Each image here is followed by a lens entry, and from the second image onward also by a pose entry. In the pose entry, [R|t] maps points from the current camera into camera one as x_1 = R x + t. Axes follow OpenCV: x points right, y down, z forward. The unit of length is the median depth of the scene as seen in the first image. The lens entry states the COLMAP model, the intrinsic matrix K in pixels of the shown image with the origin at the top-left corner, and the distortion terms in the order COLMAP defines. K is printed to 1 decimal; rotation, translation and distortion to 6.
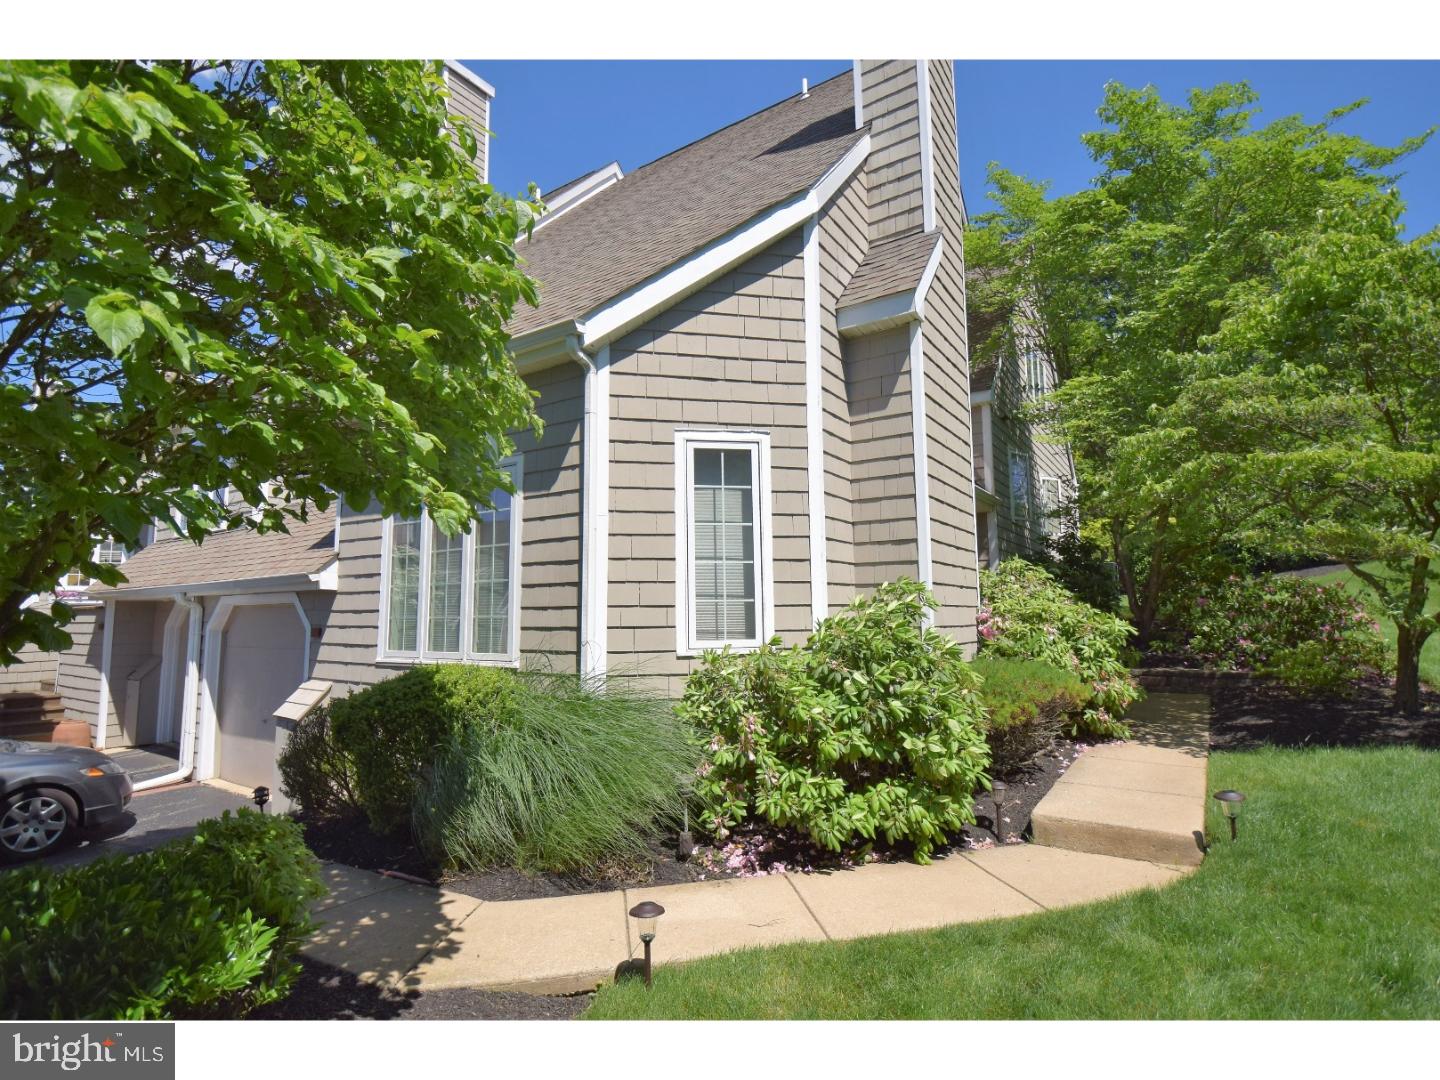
lens RADIAL K [[697.5, 0, 721.3], [0, 697.5, 536.4], [0, 0, 1]] dist [-0.001576, -0.000215]
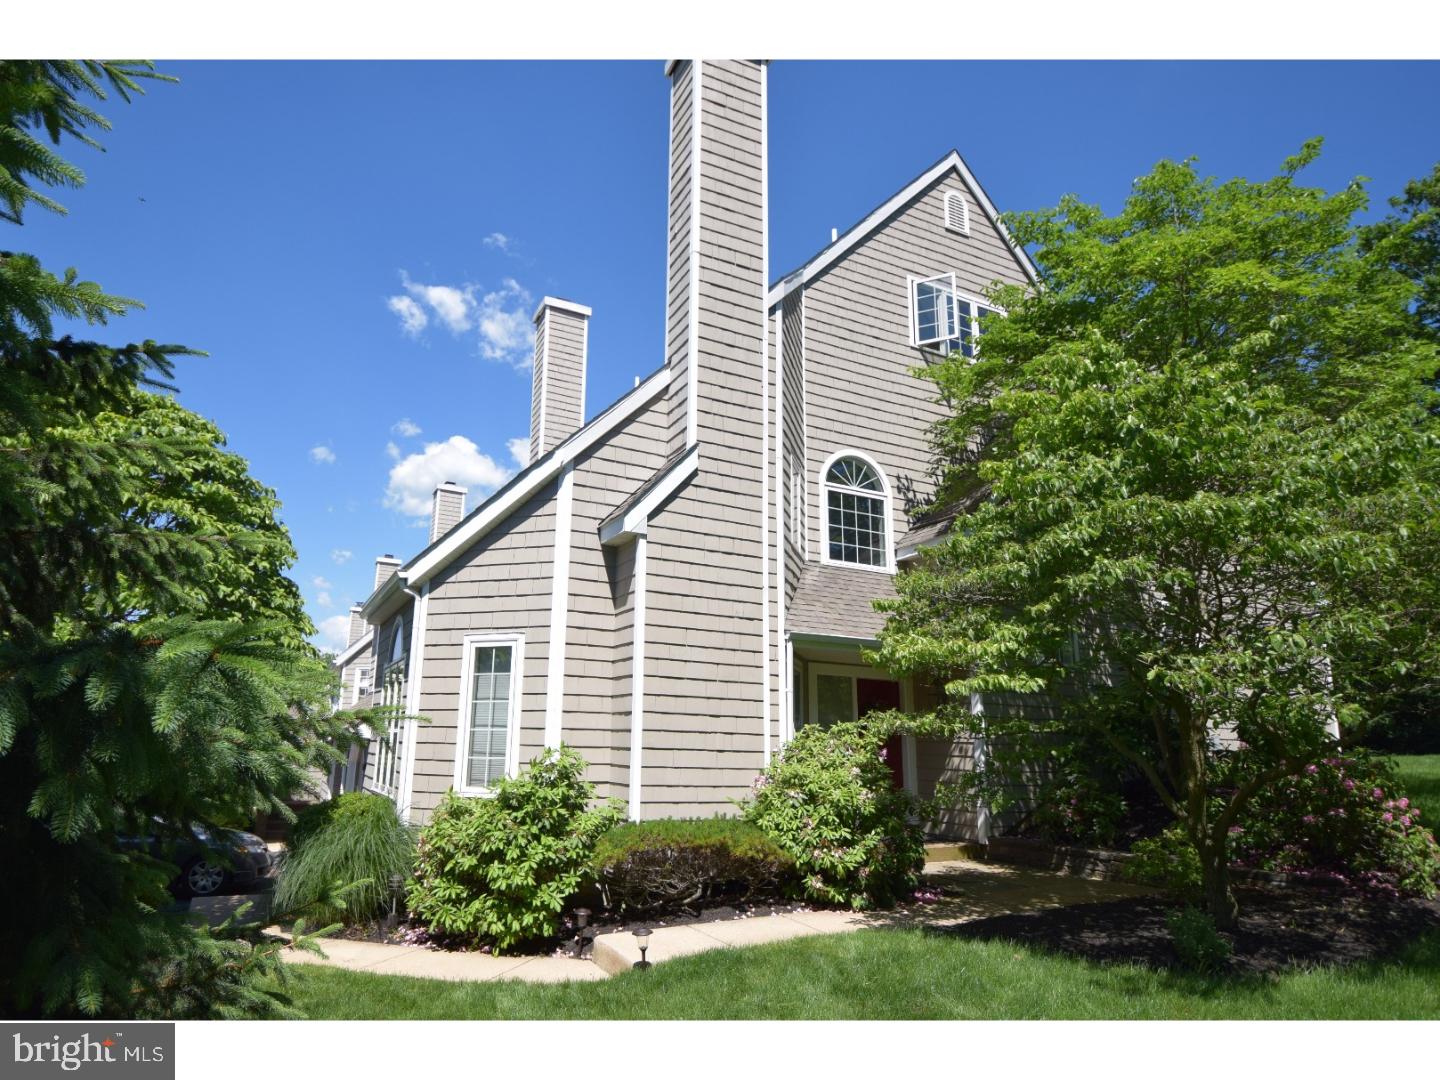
lens RADIAL K [[862.3, 0, 723.1], [0, 862.3, 547.2], [0, 0, 1]] dist [0.003539, 0.001662]
pose [[0.864602, -0.083910, -0.495401, 1.269115], [0.024531, 0.991831, -0.125181, -0.095182], [0.501858, 0.096079, 0.859597, -0.273593]]
